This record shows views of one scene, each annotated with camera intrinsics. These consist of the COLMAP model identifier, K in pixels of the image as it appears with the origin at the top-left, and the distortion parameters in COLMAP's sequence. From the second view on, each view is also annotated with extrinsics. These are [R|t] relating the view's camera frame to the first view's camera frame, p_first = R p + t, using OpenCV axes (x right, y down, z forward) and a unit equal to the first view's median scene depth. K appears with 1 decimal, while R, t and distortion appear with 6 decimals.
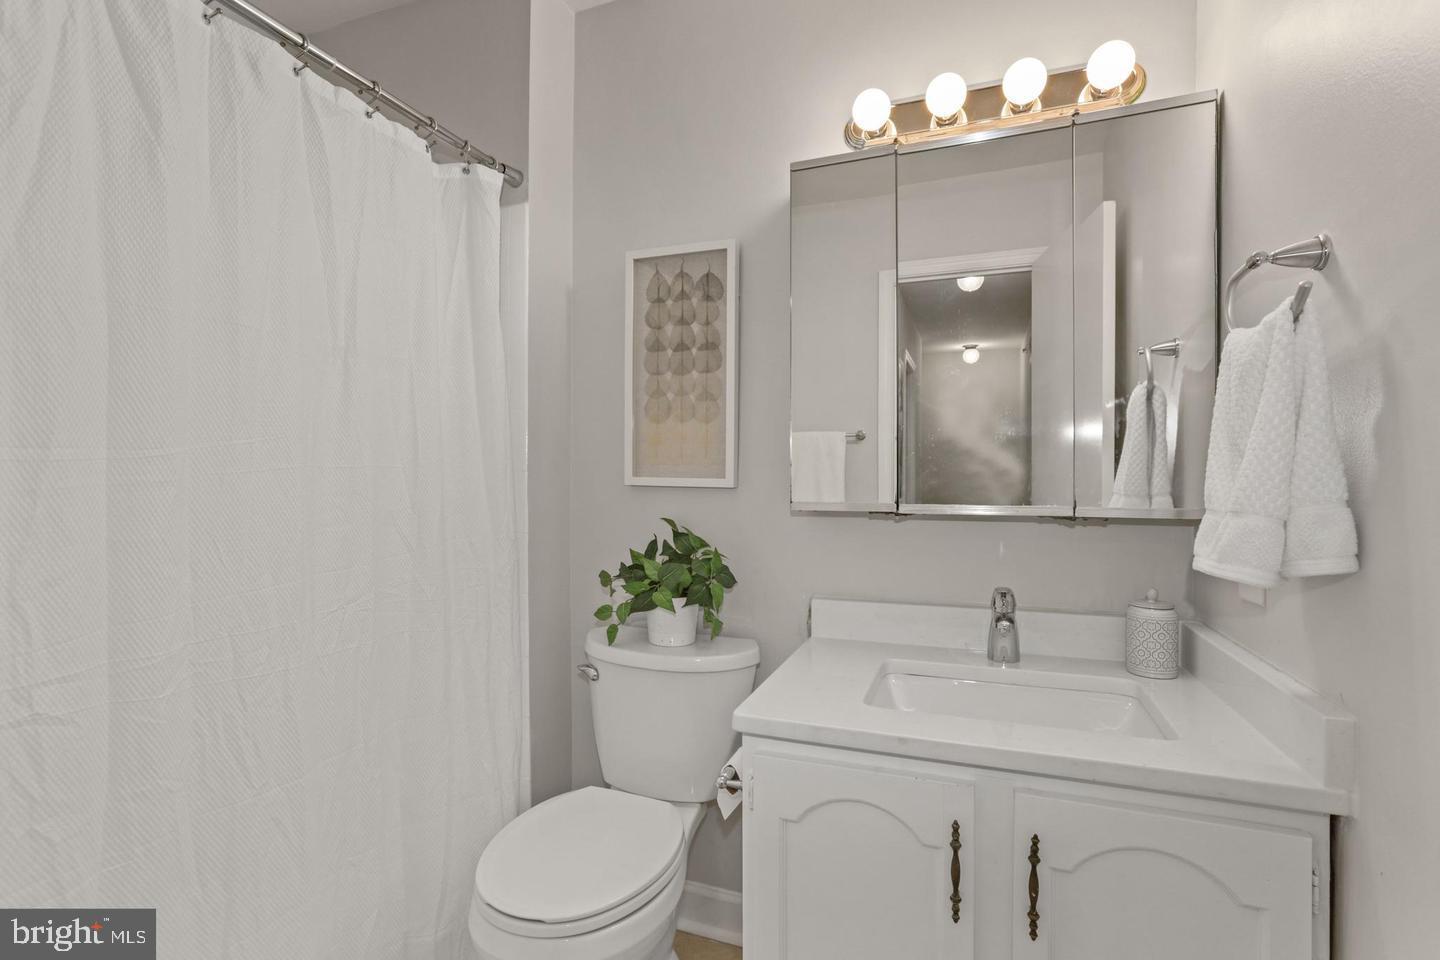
lens RADIAL K [[662.6, 0, 720.0], [0, 662.6, 480.0], [0, 0, 1]] dist [-0.056712, 0.029170]
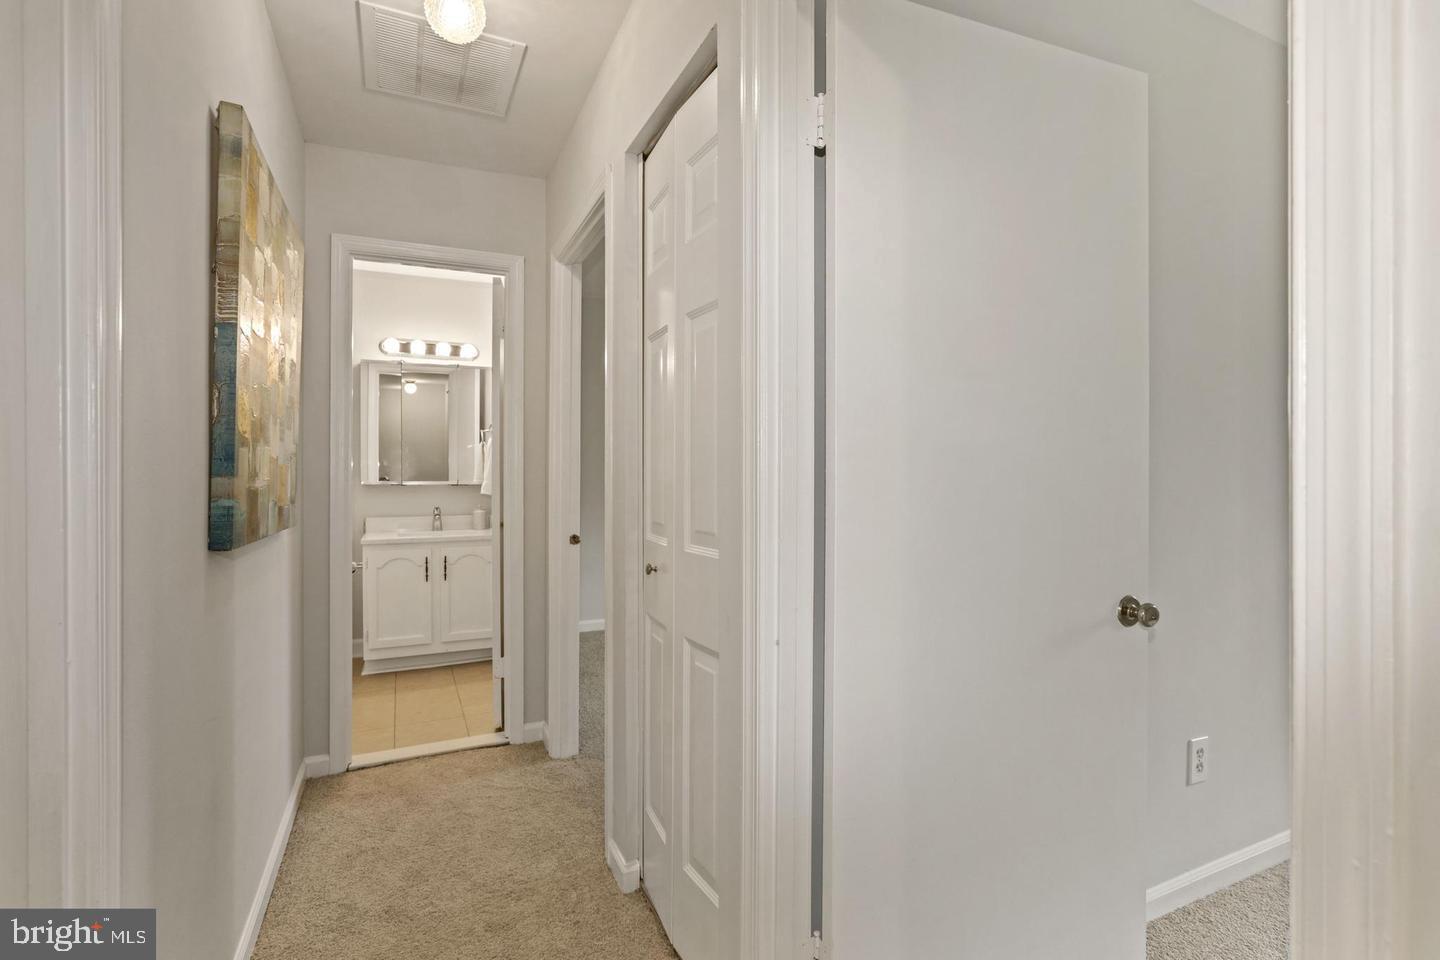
lens RADIAL K [[680.1, 0, 711.0], [0, 680.1, 484.2], [0, 0, 1]] dist [0.000409, 0.008730]
pose [[0.697689, -0.006635, 0.716370, -1.014448], [-0.000107, 0.999956, 0.009365, 0.020827], [-0.716400, -0.006611, 0.697658, -2.281741]]
